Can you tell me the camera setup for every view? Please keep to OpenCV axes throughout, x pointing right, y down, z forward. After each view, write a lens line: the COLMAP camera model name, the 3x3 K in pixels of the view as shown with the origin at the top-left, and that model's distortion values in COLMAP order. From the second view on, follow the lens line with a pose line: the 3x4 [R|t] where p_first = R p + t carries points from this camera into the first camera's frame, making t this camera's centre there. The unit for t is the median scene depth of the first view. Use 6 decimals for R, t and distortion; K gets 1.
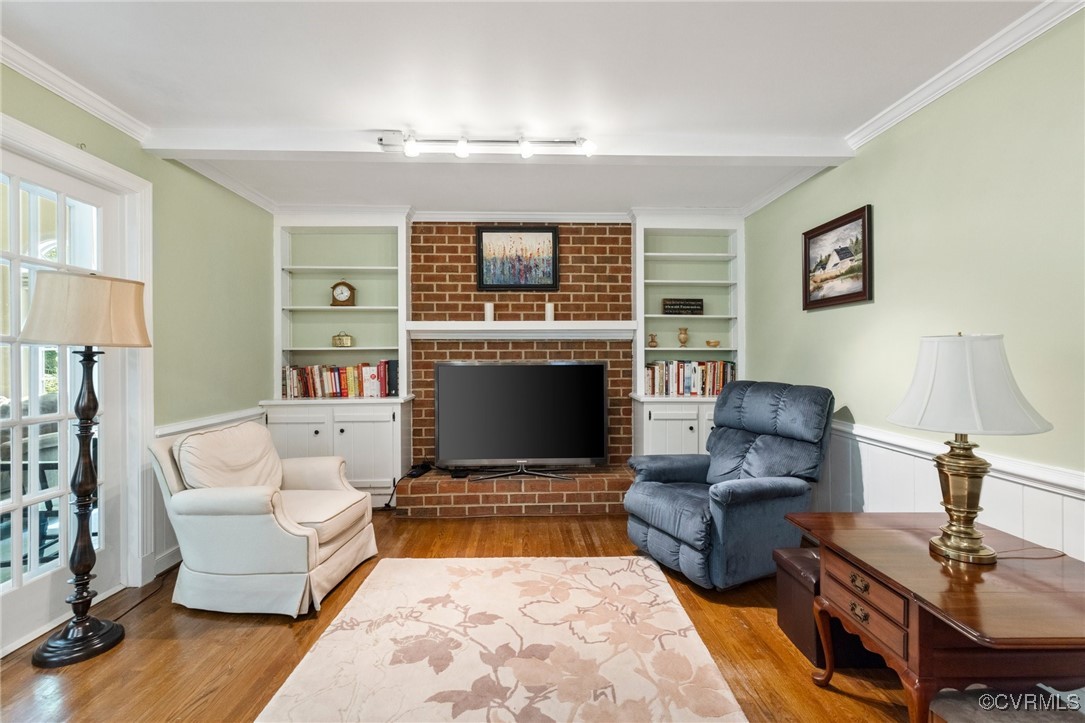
lens RADIAL K [[485.8, 0, 544.6], [0, 485.8, 355.6], [0, 0, 1]] dist [0.004687, -0.000903]
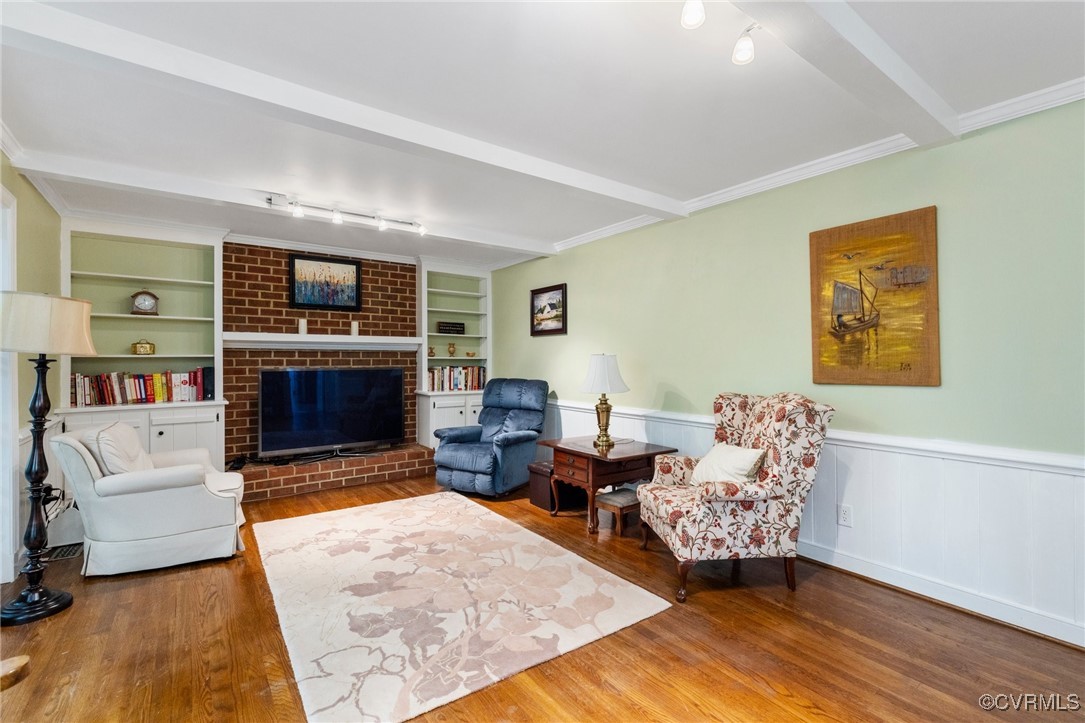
lens RADIAL K [[485.8, 0, 542.8], [0, 485.8, 361.5], [0, 0, 1]] dist [0.004687, -0.000903]
pose [[0.827804, 0.001341, 0.561016, -0.383834], [-0.000274, 0.999998, -0.001986, -0.000948], [-0.561018, 0.001490, 0.827802, -0.424475]]
